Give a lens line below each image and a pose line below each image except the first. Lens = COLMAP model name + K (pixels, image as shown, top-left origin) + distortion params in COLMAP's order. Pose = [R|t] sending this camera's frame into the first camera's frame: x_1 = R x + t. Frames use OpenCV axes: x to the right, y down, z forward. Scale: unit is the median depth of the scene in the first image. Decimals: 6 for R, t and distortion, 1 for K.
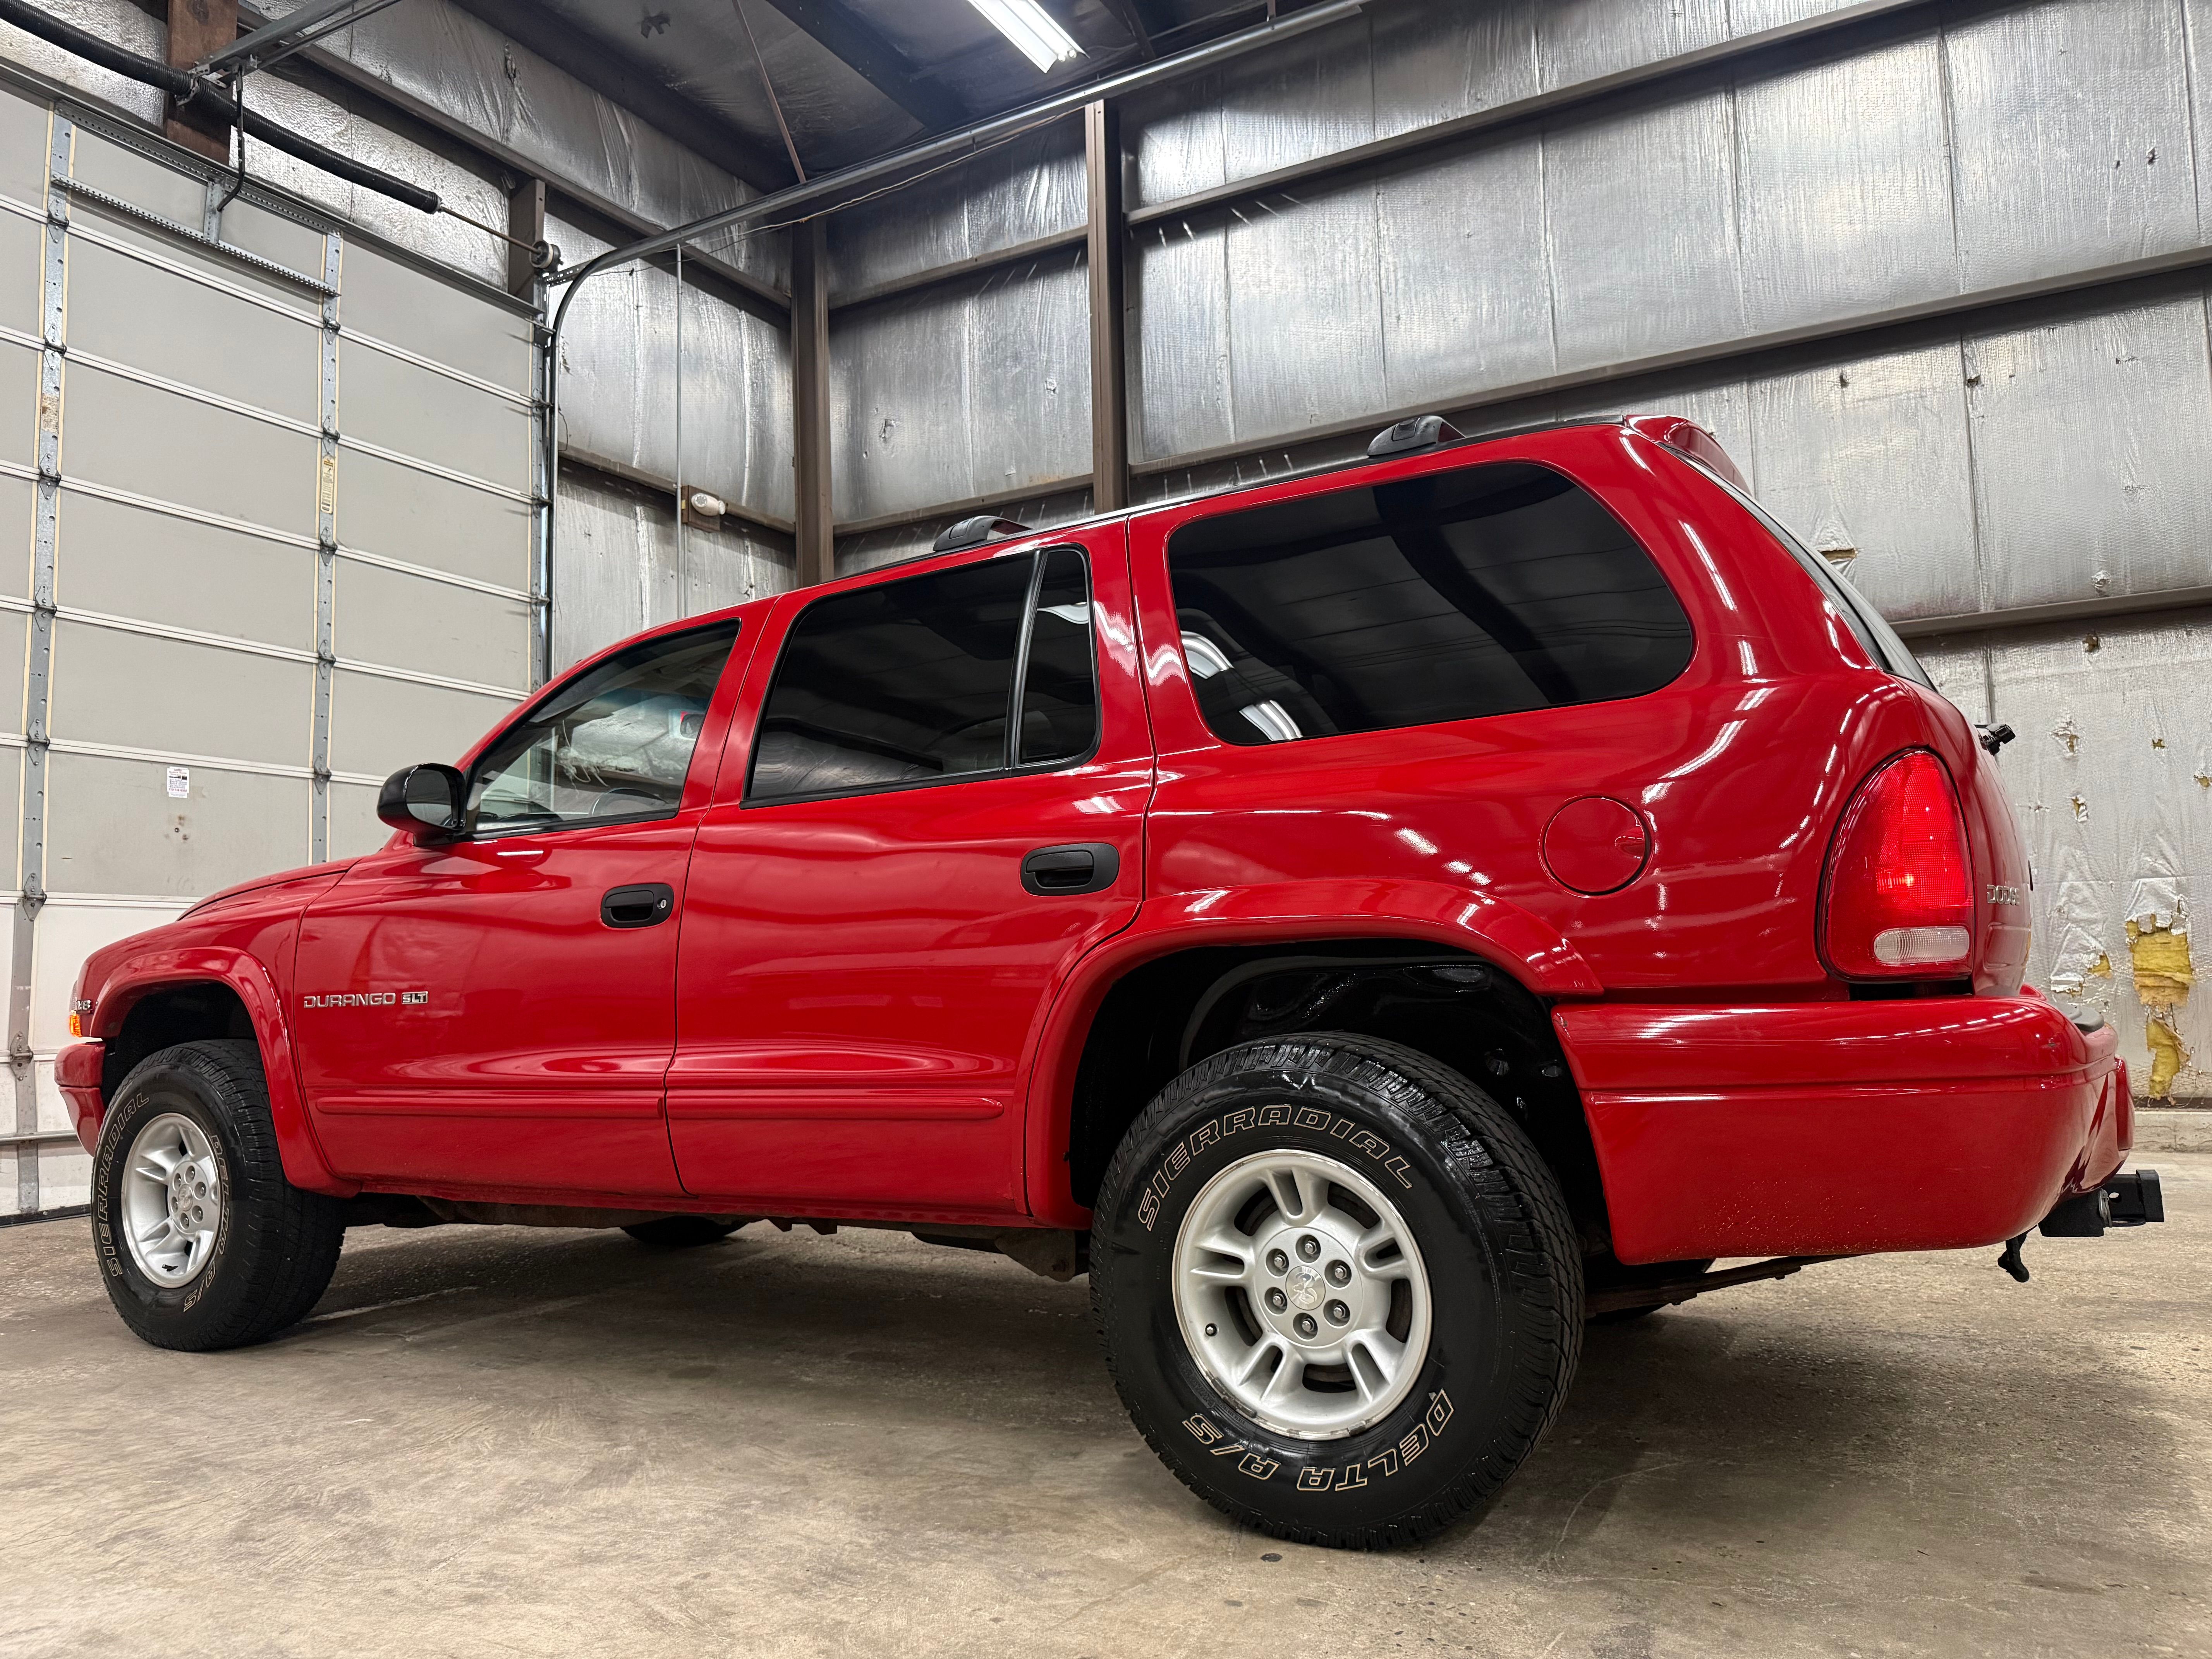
lens RADIAL K [[1571.3, 0, 1104.2], [0, 1571.3, 837.2], [0, 0, 1]] dist [0.003644, -0.010886]
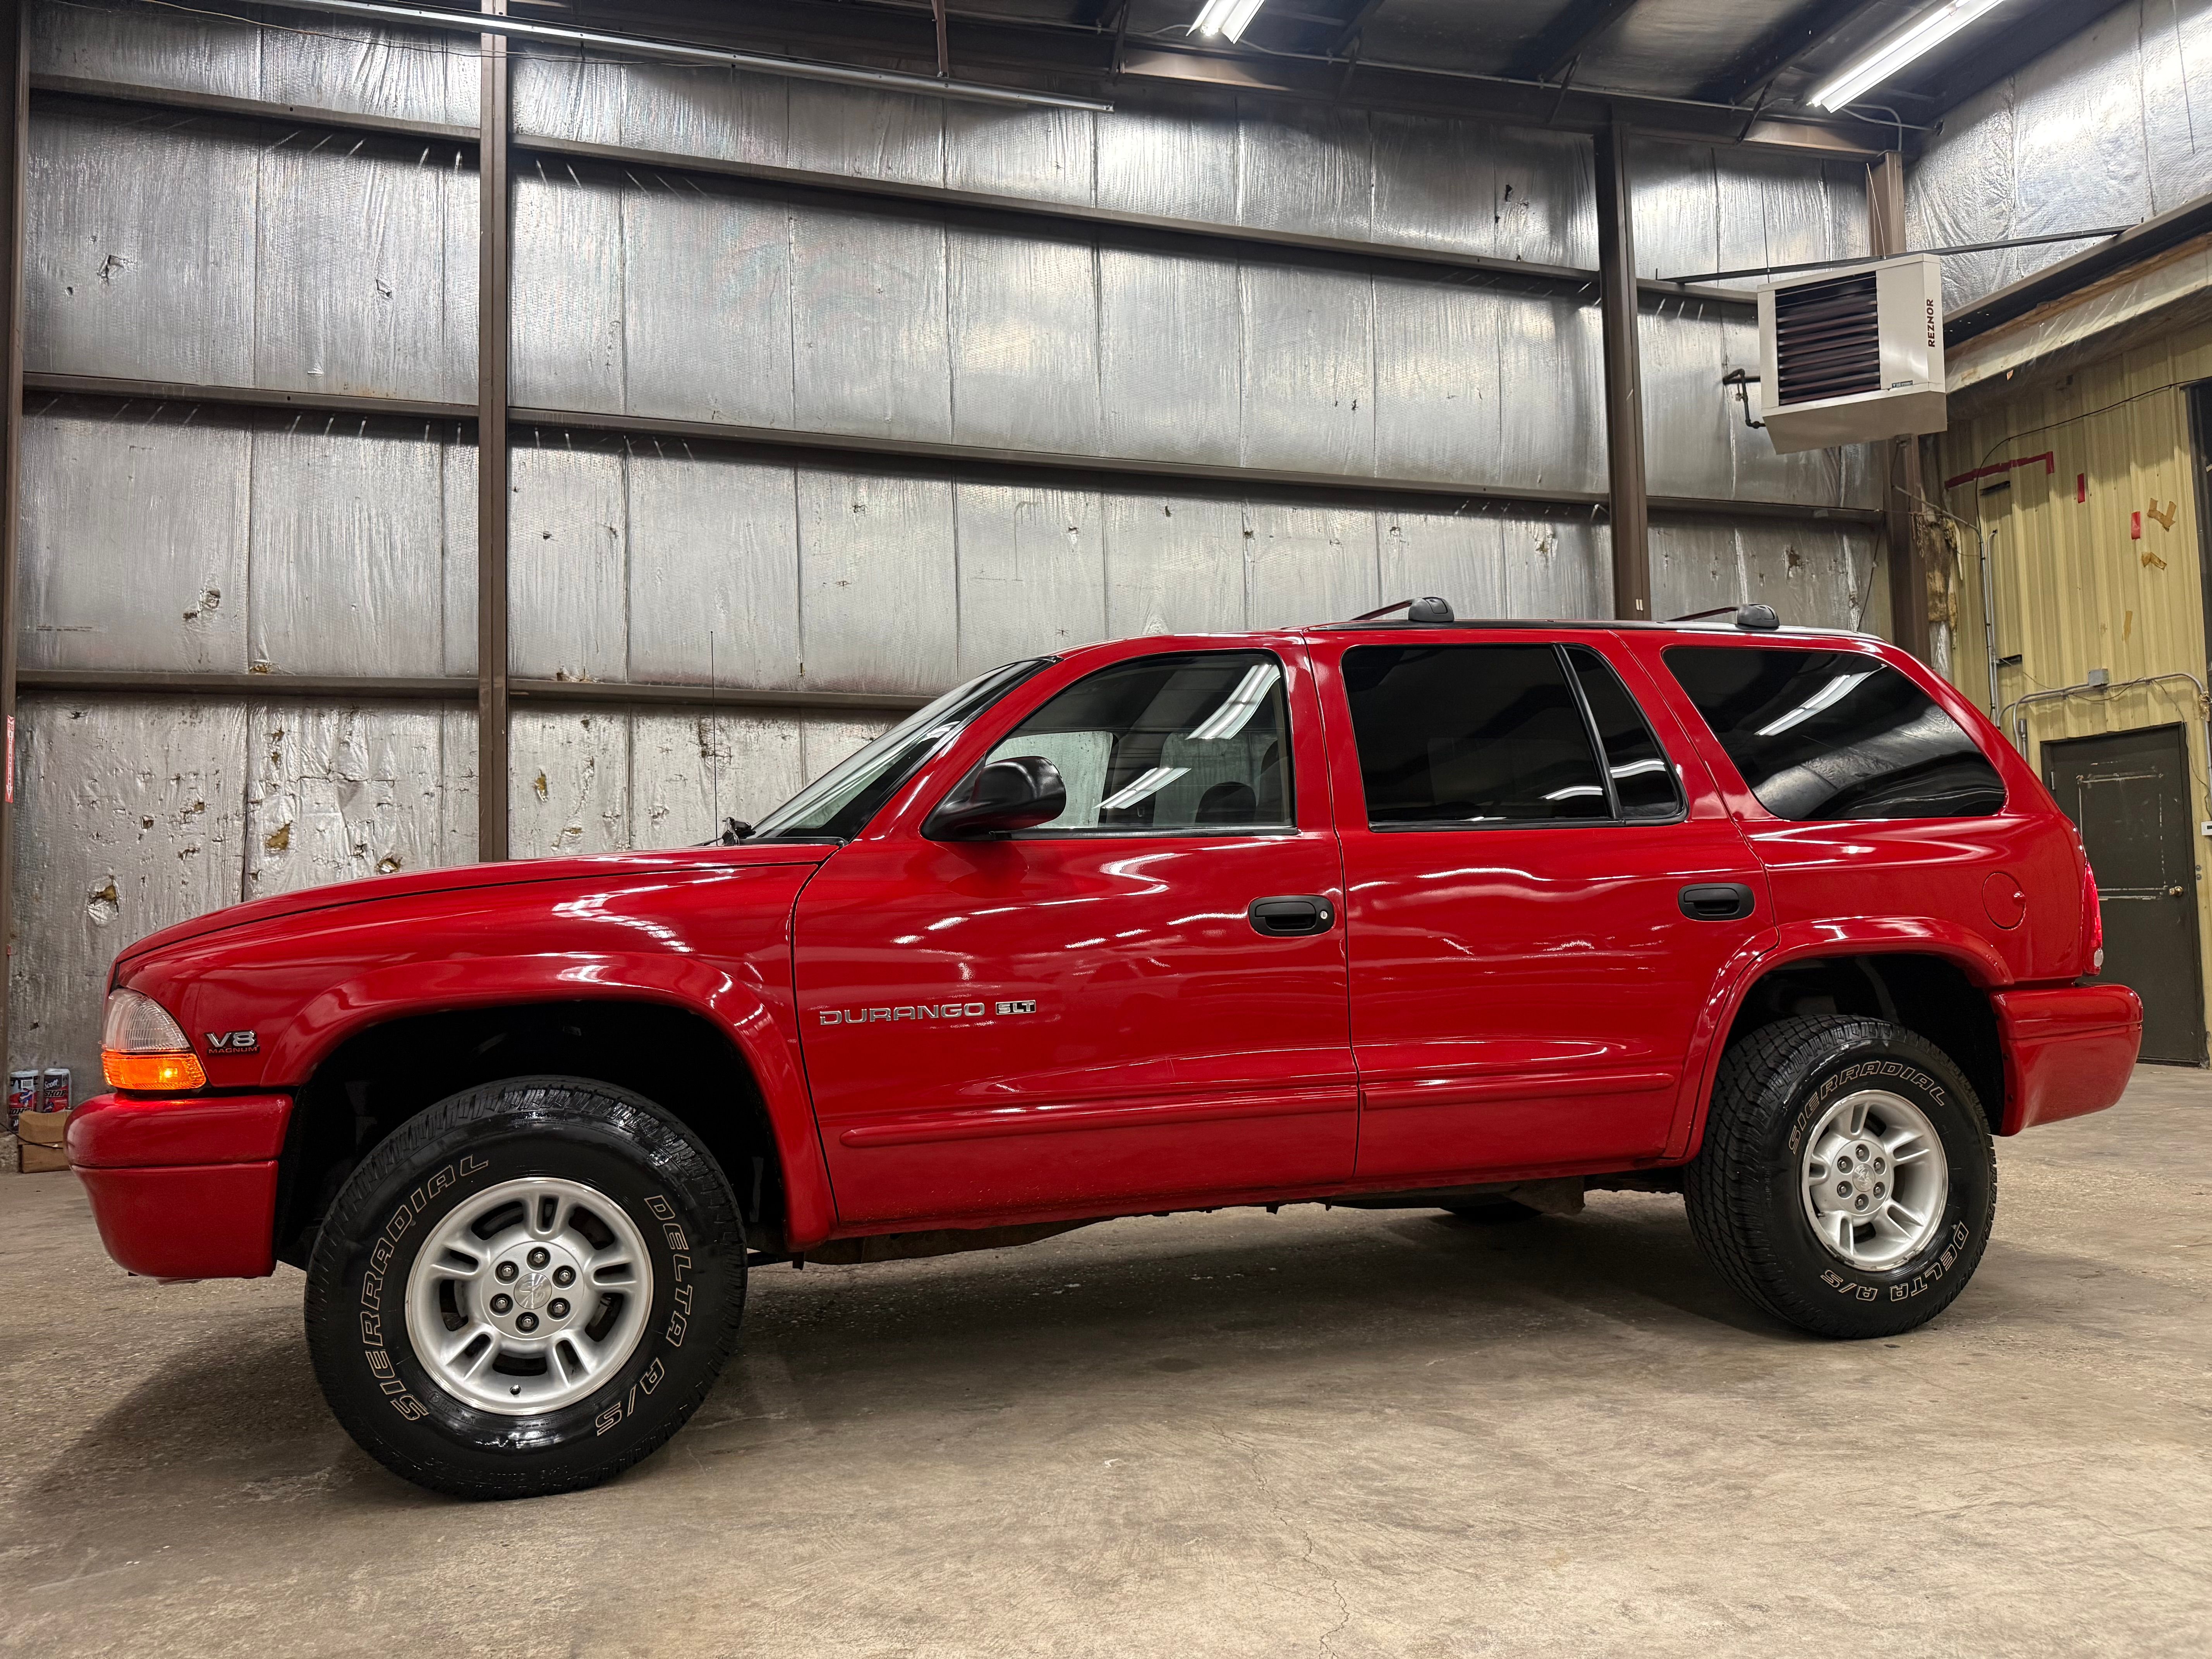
lens RADIAL K [[1571.3, 0, 1104.2], [0, 1571.3, 837.2], [0, 0, 1]] dist [0.003644, -0.010886]
pose [[0.684740, 0.054394, 0.726755, -1.428503], [-0.057184, 0.998146, -0.020828, 0.023483], [-0.726541, -0.027297, 0.686581, 0.449429]]
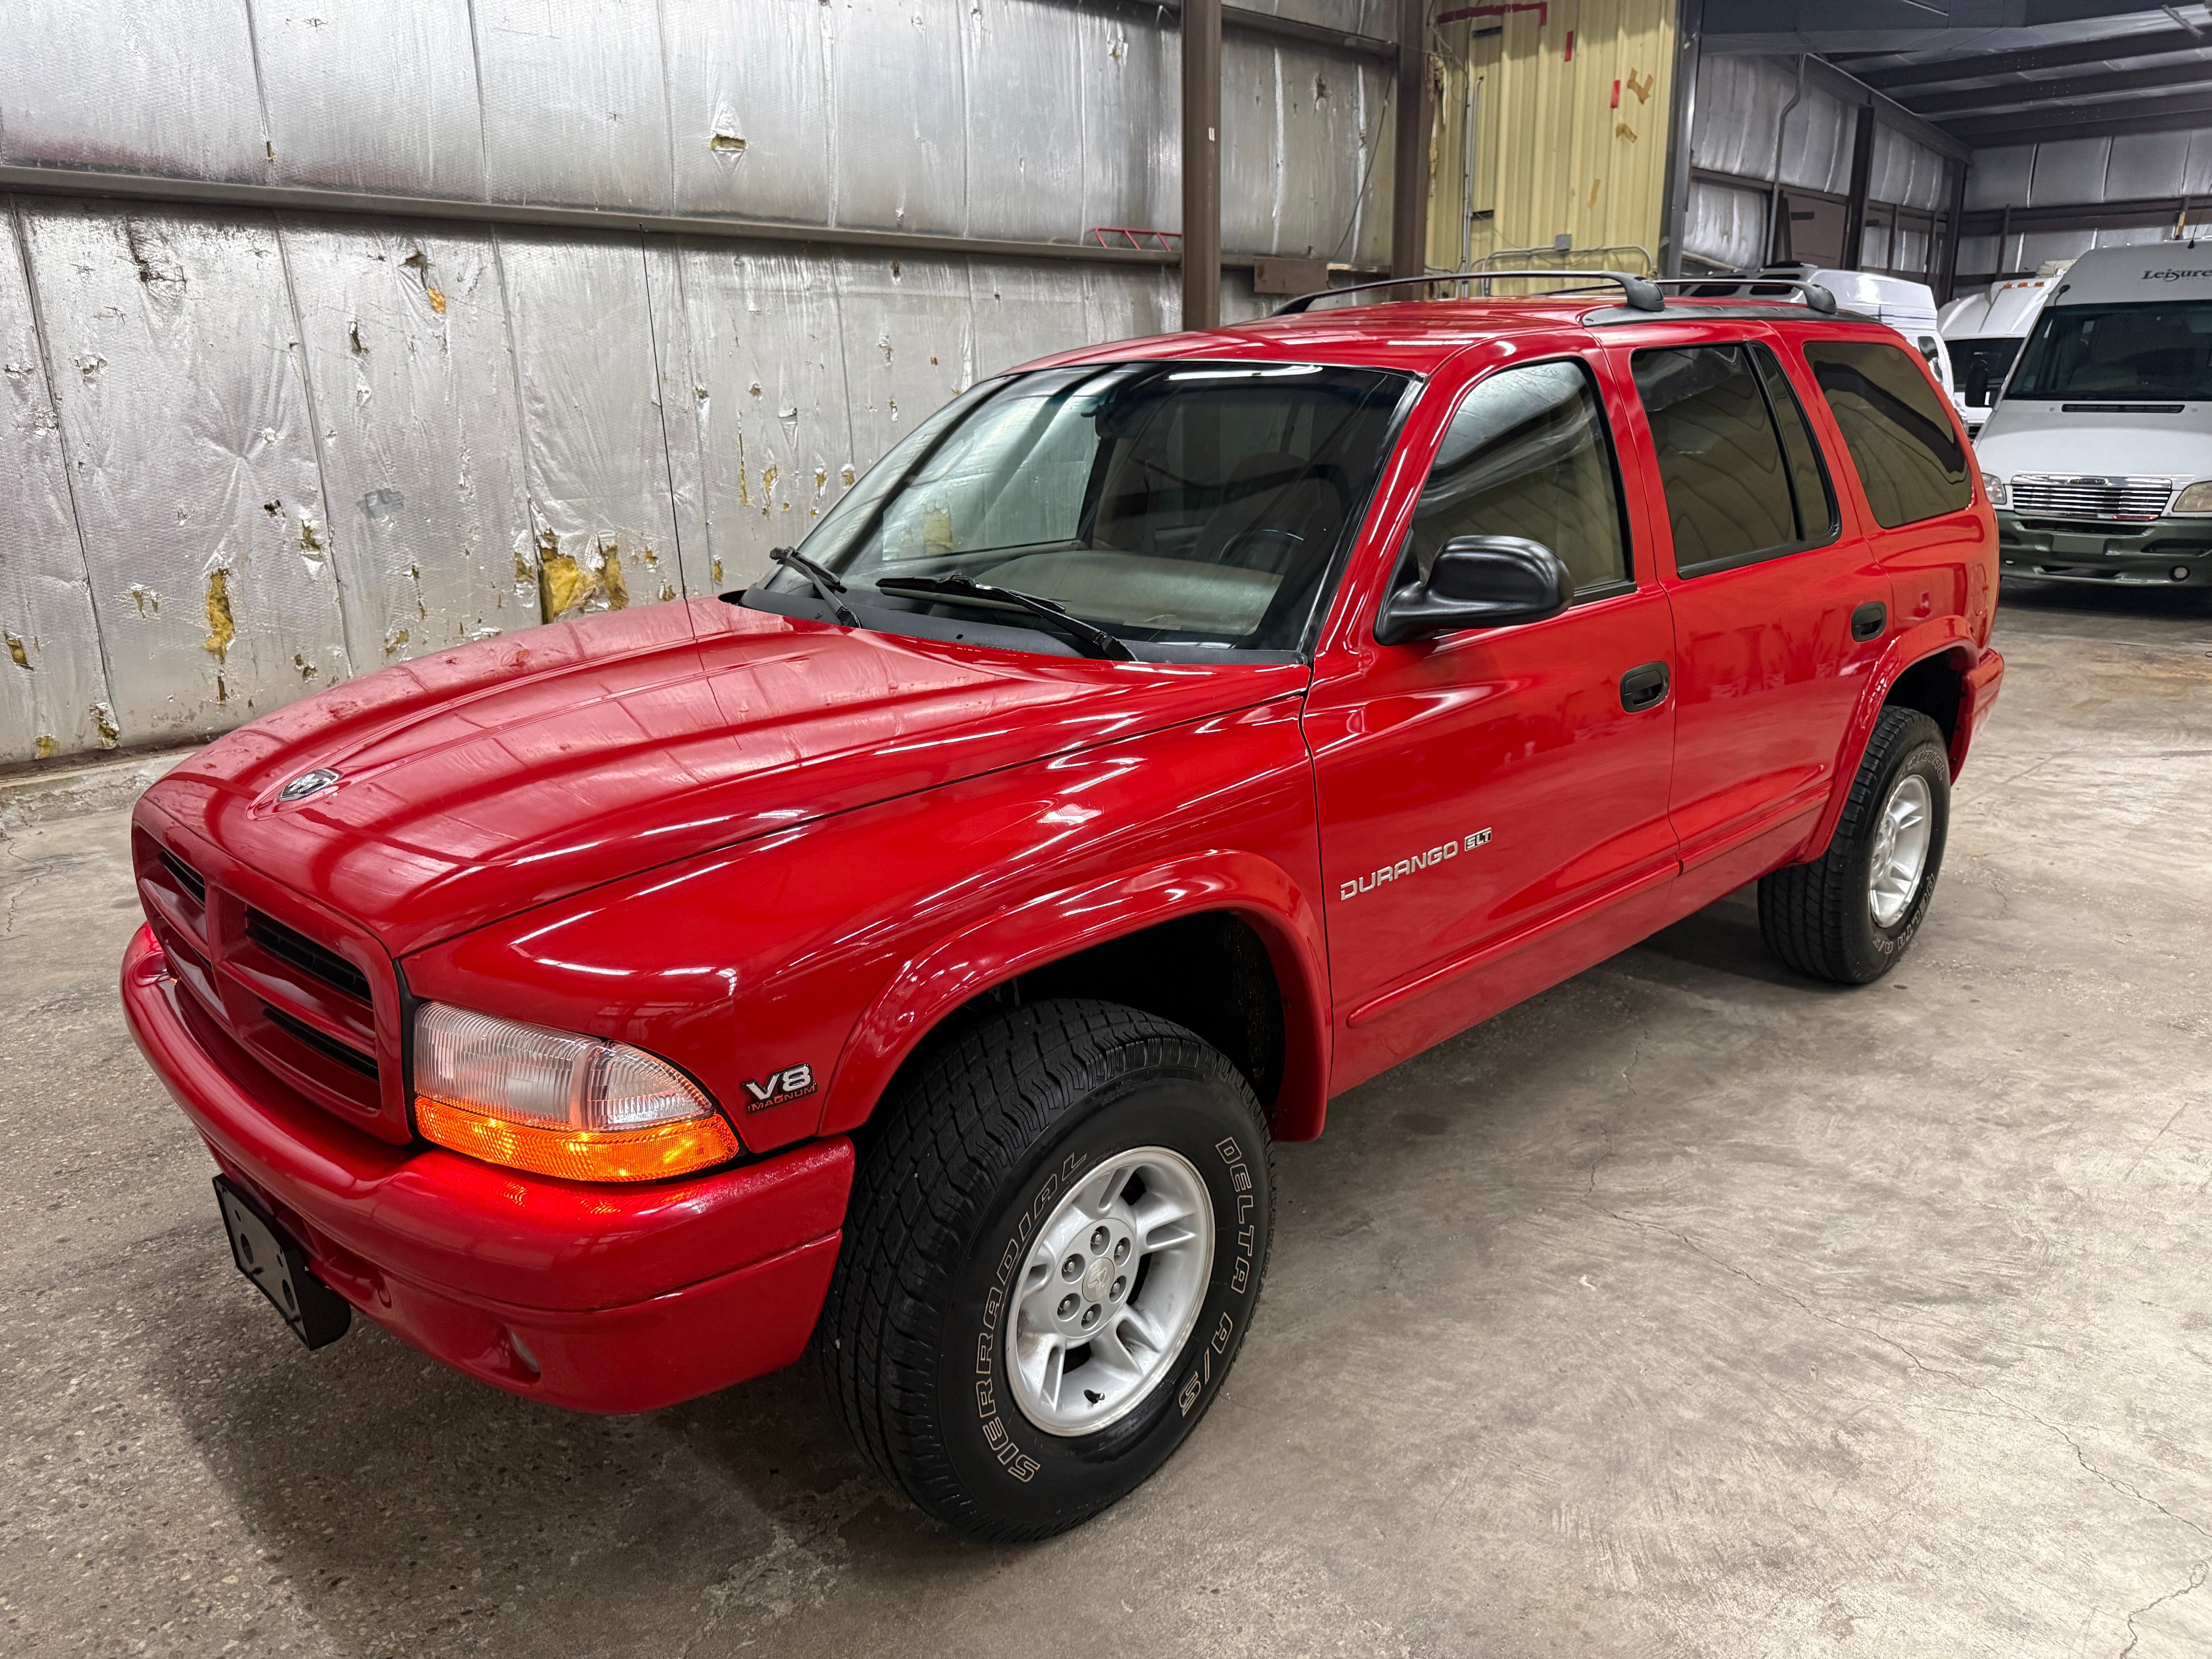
lens RADIAL K [[1578.6, 0, 1109.5], [0, 1578.6, 844.2], [0, 0, 1]] dist [-0.001489, -0.005990]
pose [[0.263884, -0.249809, 0.931644, -1.635622], [-0.078411, 0.957128, 0.278852, -0.135248], [-0.961362, -0.146635, 0.232983, 1.325168]]
